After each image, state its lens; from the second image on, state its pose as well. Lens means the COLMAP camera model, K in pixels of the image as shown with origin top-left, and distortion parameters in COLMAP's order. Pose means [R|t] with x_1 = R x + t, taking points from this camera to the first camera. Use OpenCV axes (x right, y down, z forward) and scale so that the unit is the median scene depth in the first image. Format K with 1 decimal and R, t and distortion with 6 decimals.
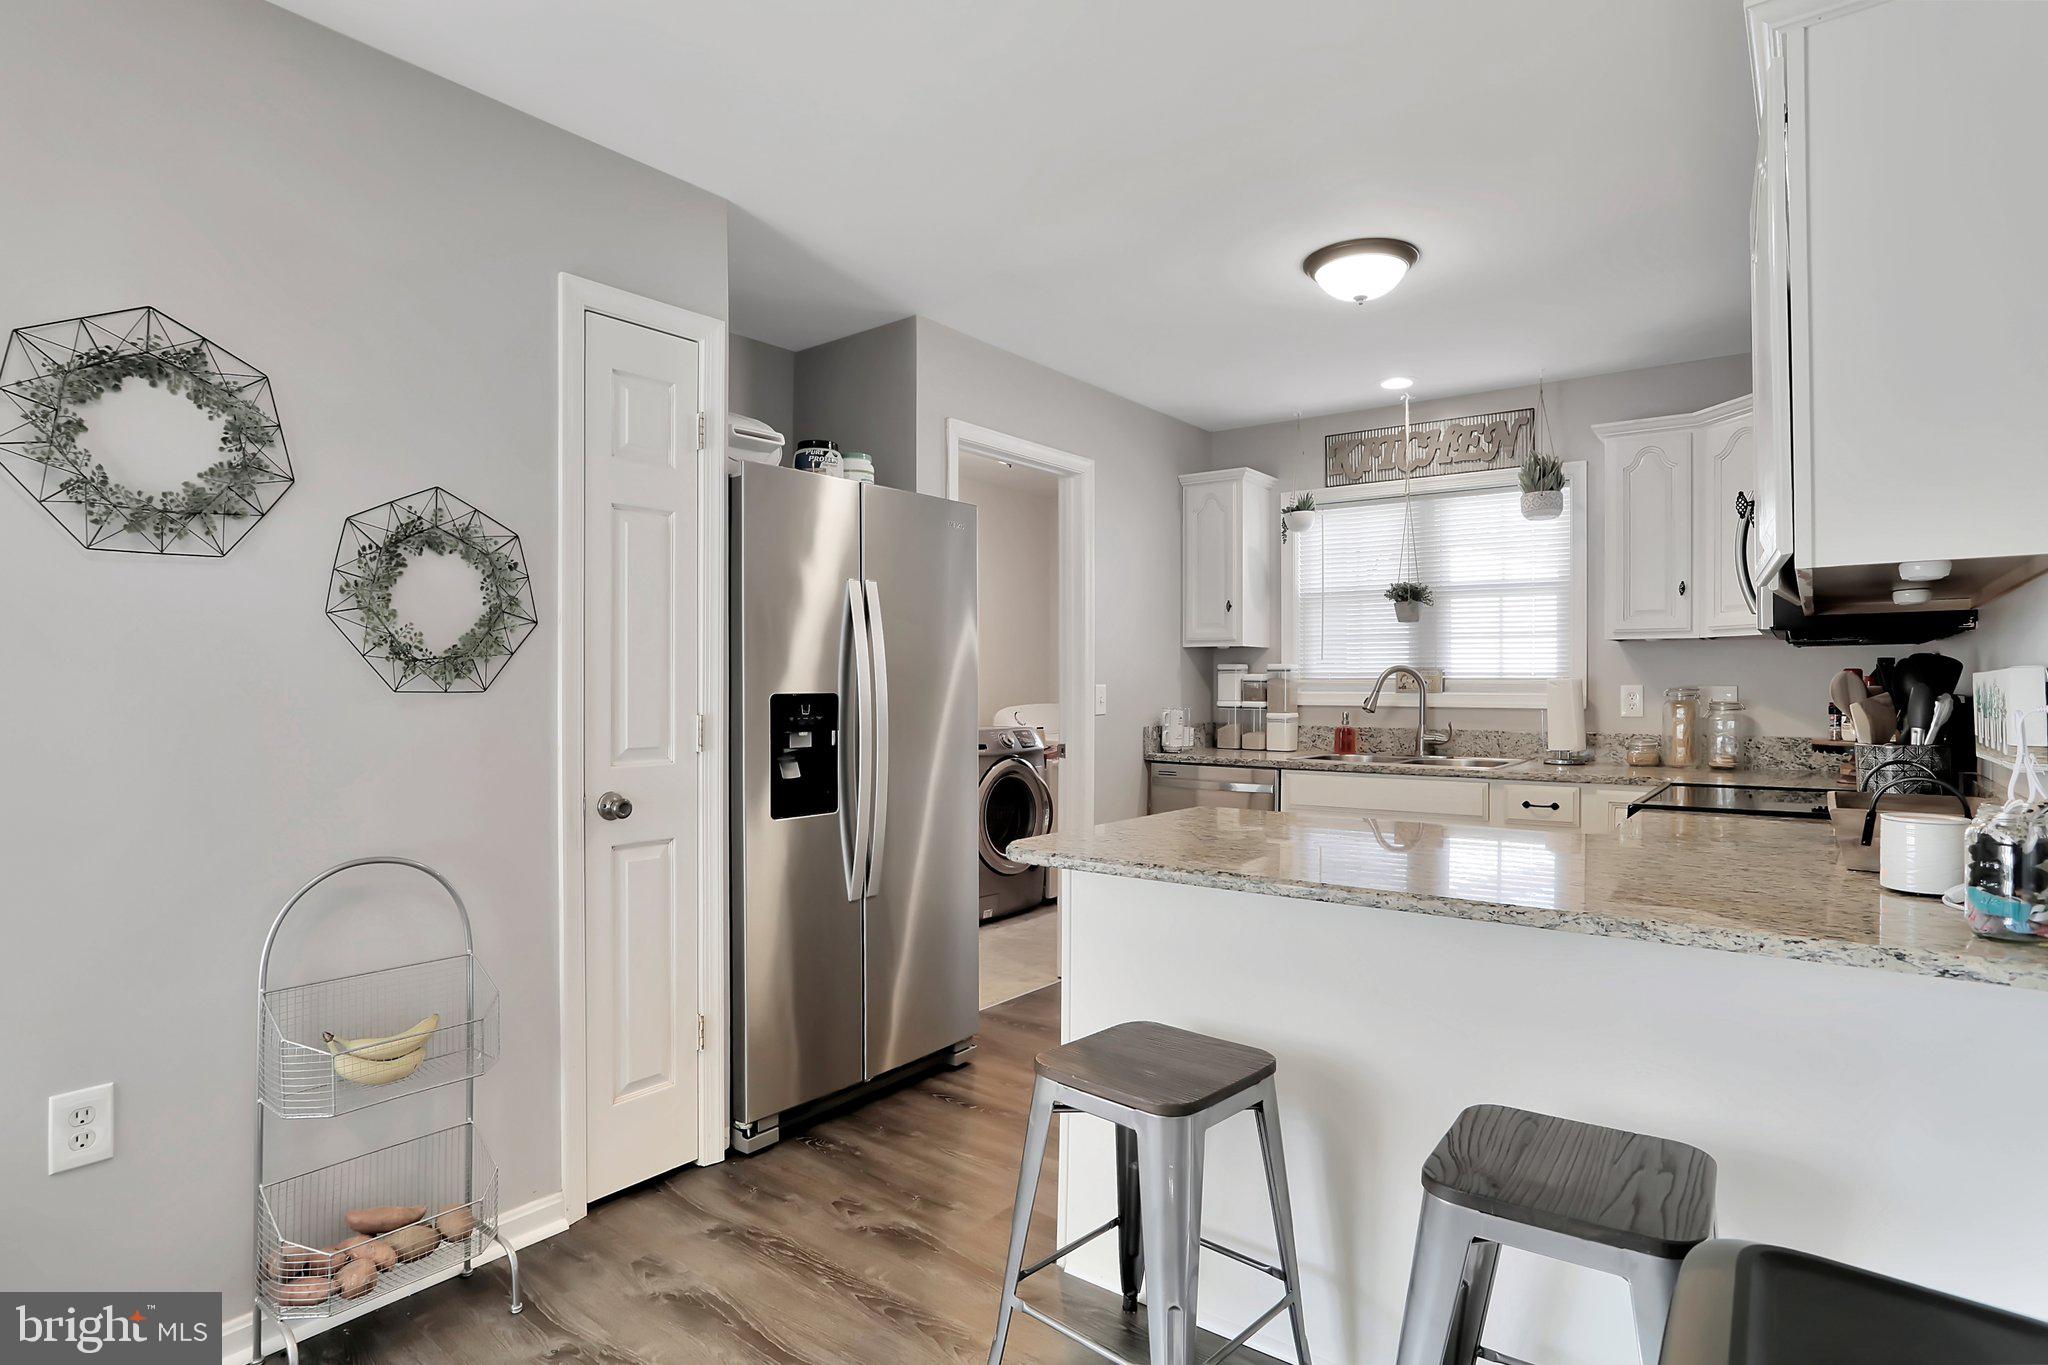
lens RADIAL K [[1082.2, 0, 1002.4], [0, 1082.2, 677.5], [0, 0, 1]] dist [-0.045133, 0.017349]
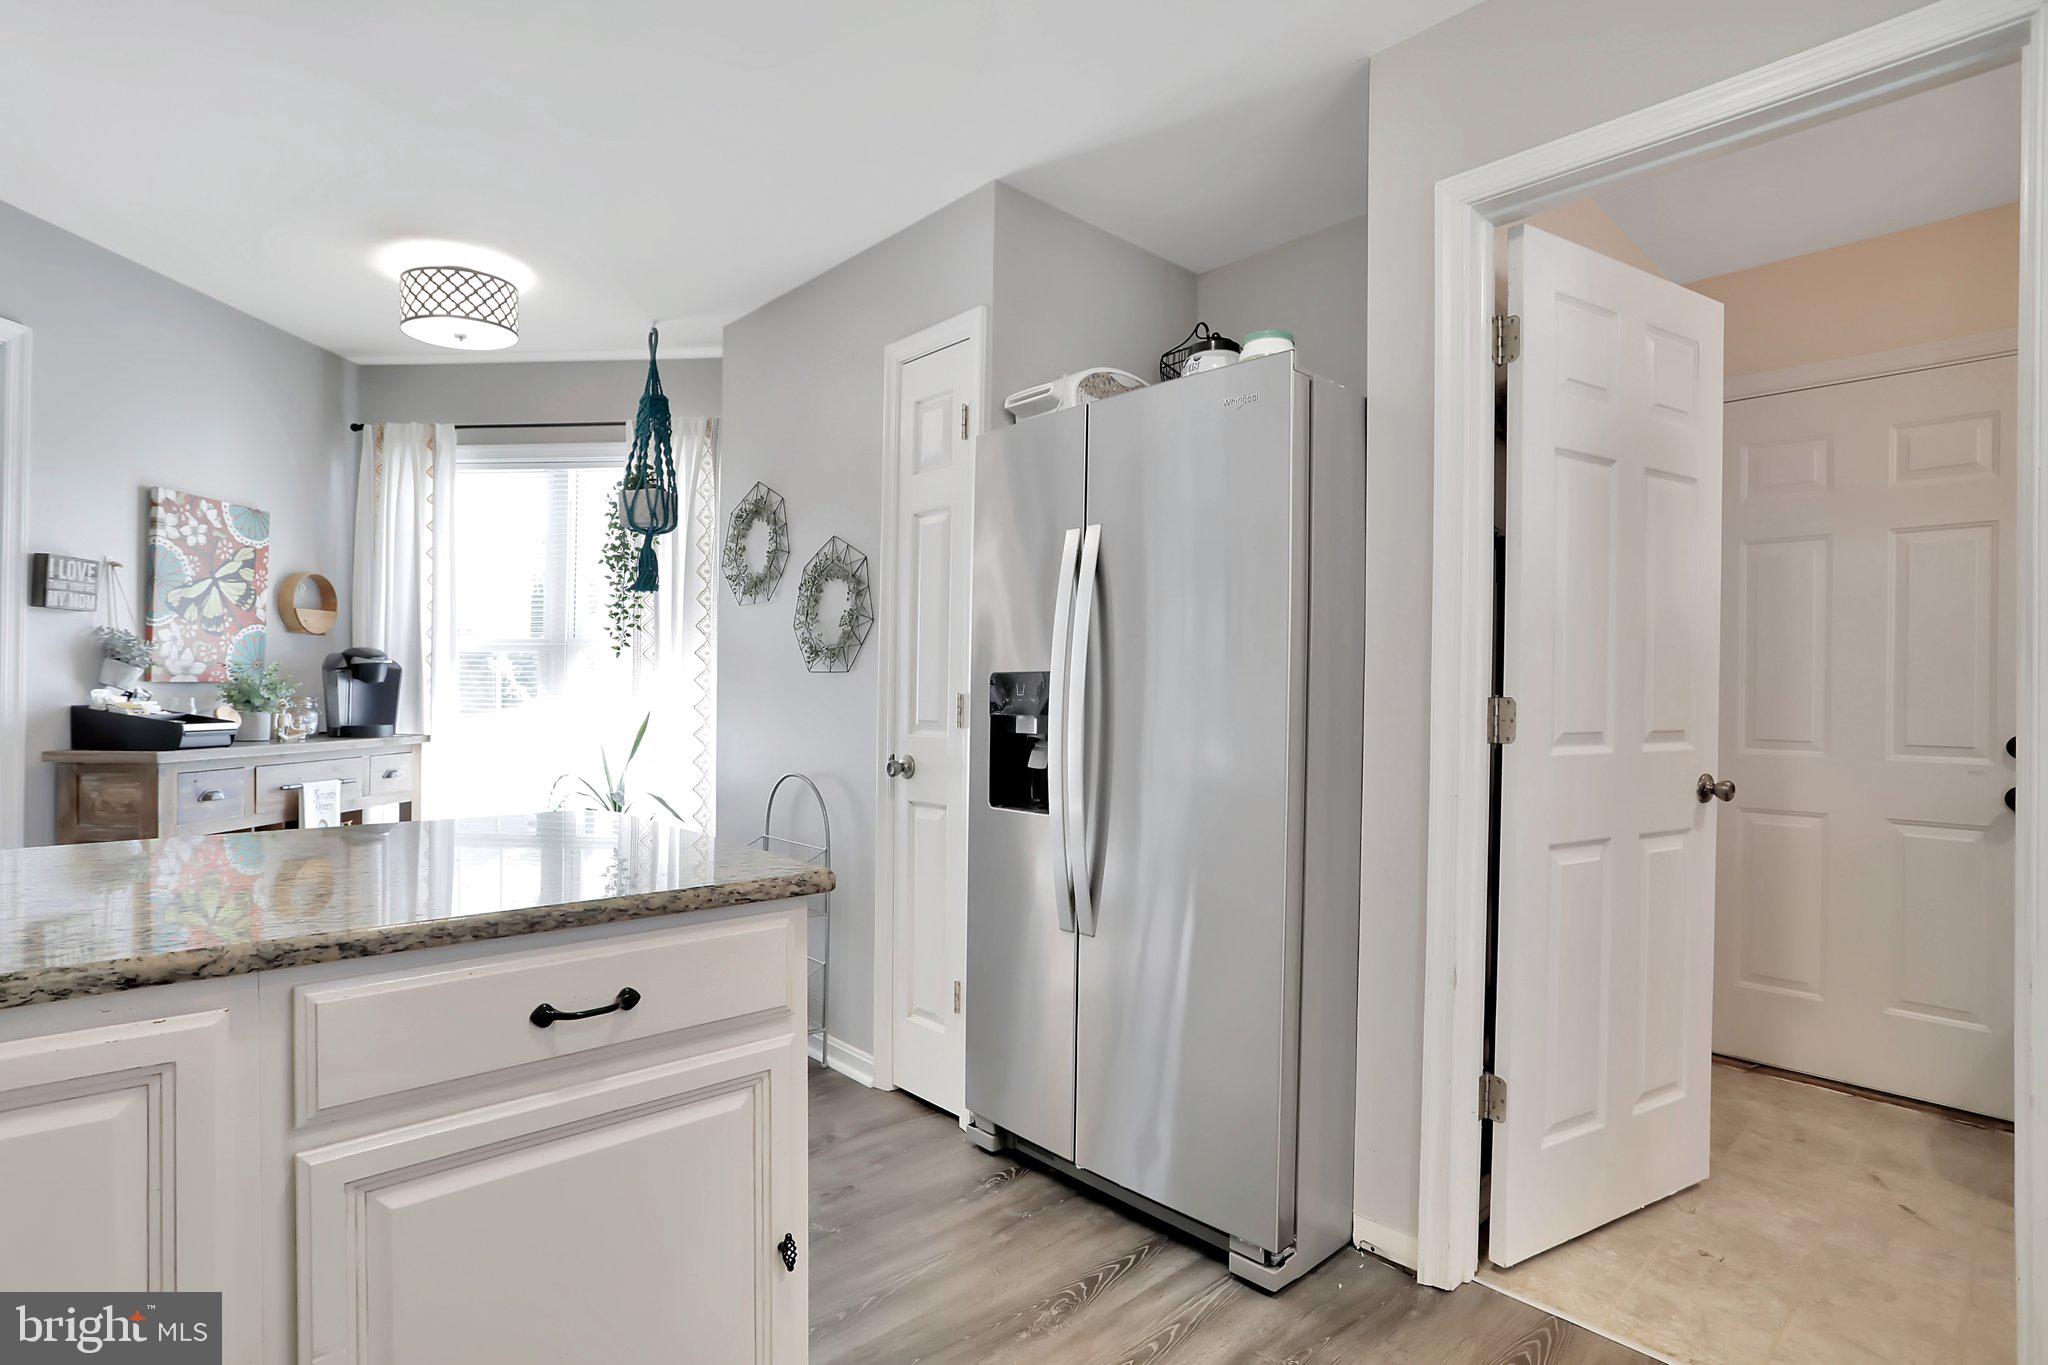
lens RADIAL K [[1015.3, 0, 1021.0], [0, 1015.3, 687.4], [0, 0, 1]] dist [-0.051273, 0.015438]
pose [[-0.152760, -0.010404, -0.988209, 0.580421], [-0.001002, 0.999946, -0.010373, 0.034345], [0.988263, -0.000594, -0.152762, 1.029841]]
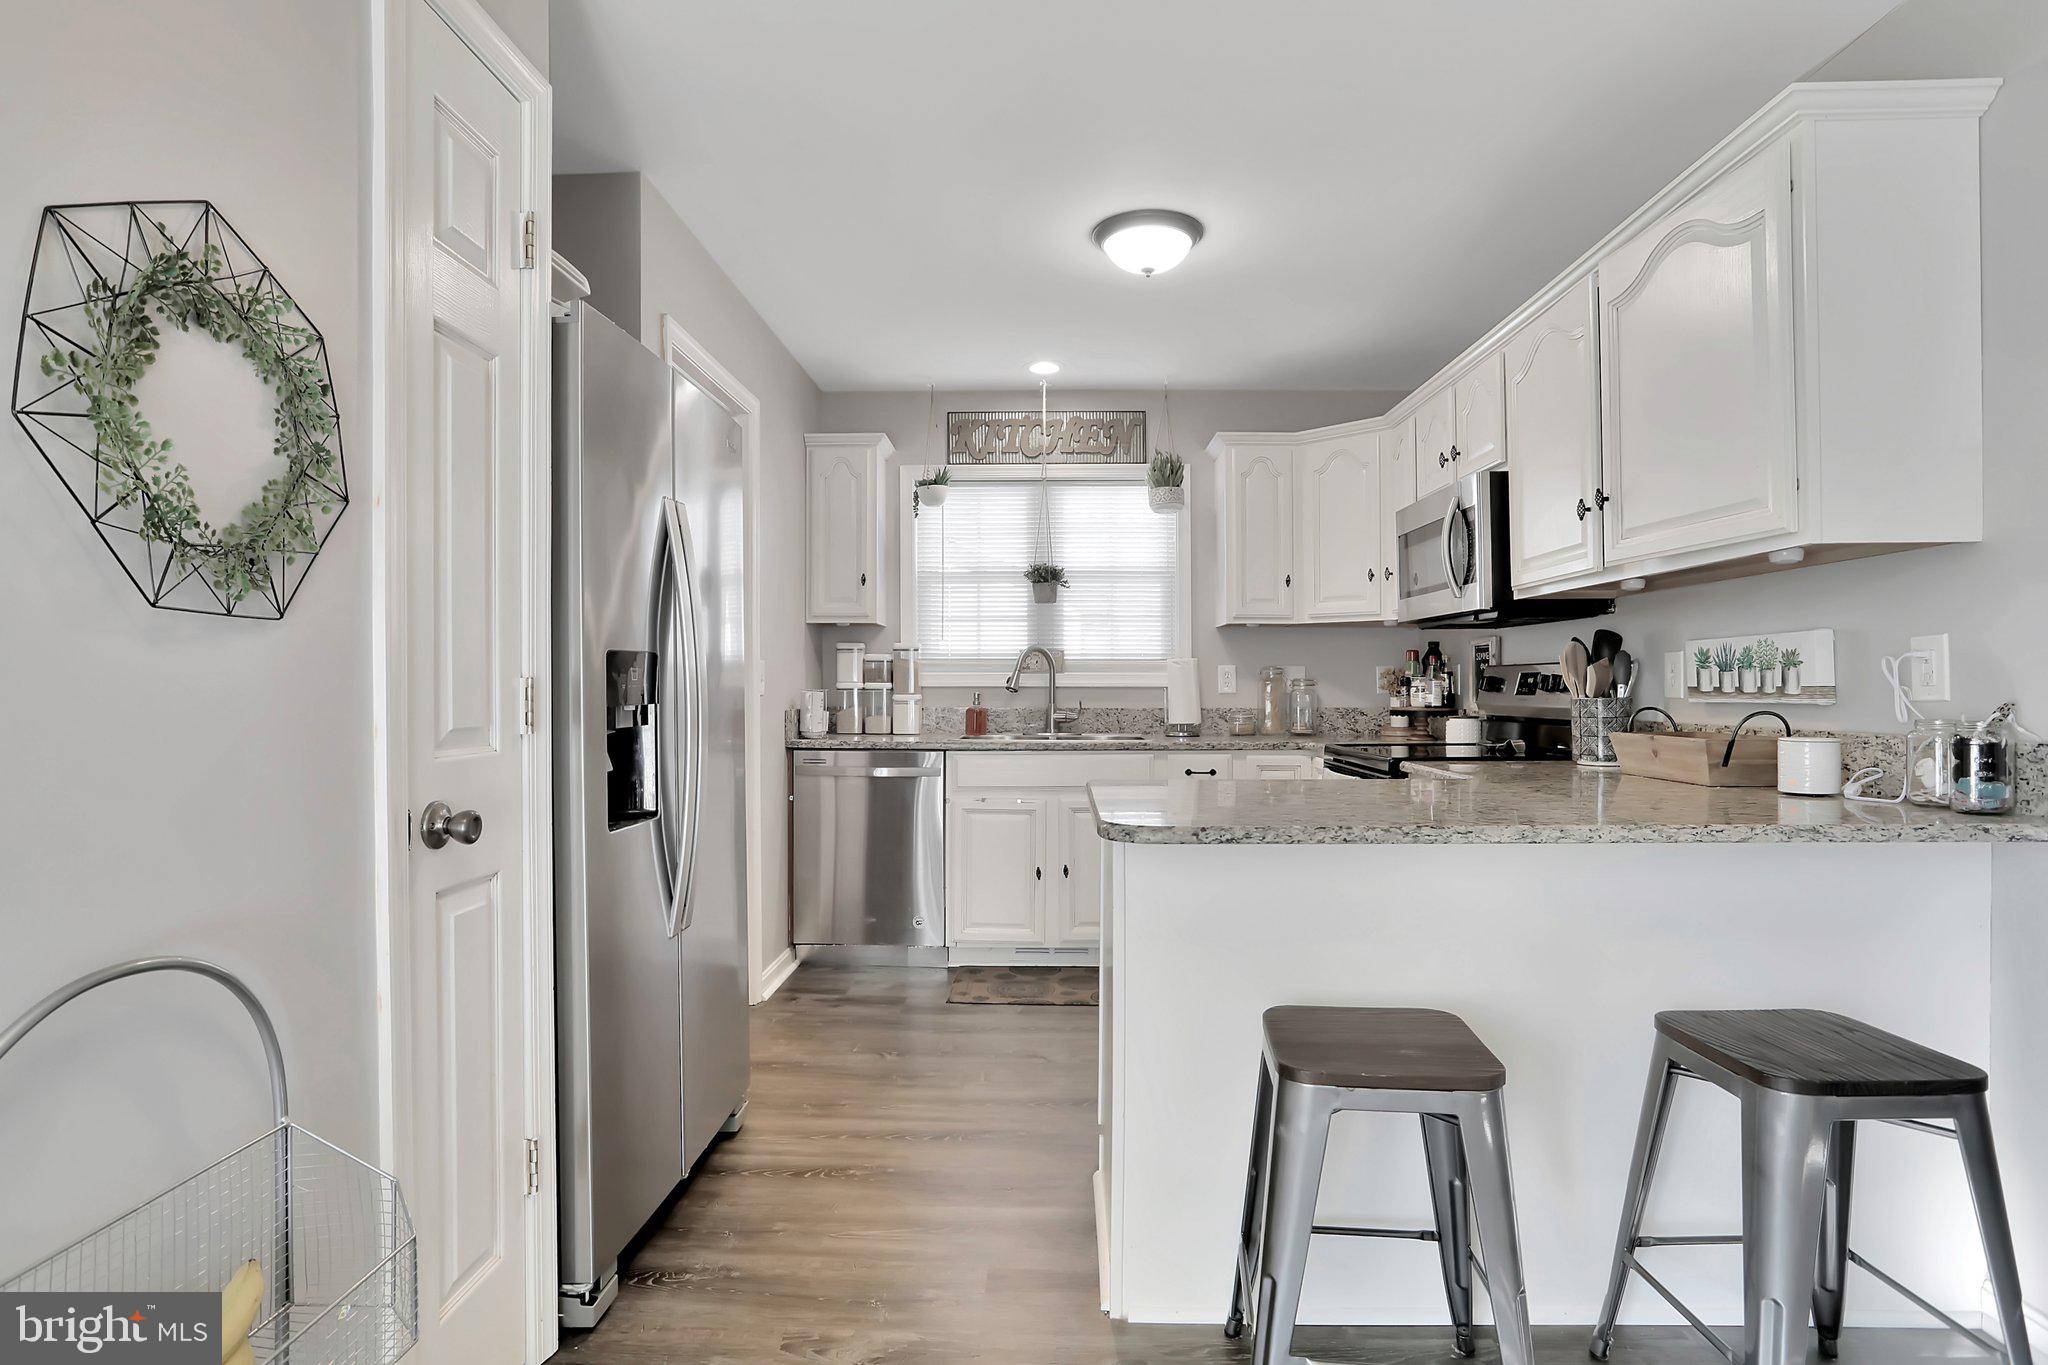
lens RADIAL K [[1082.2, 0, 1027.5], [0, 1082.2, 692.7], [0, 0, 1]] dist [-0.045133, 0.017349]
pose [[0.800091, -0.005127, 0.599857, -0.362332], [-0.002247, 0.999931, 0.011543, 0.030926], [-0.599875, -0.010584, 0.800024, 0.261757]]
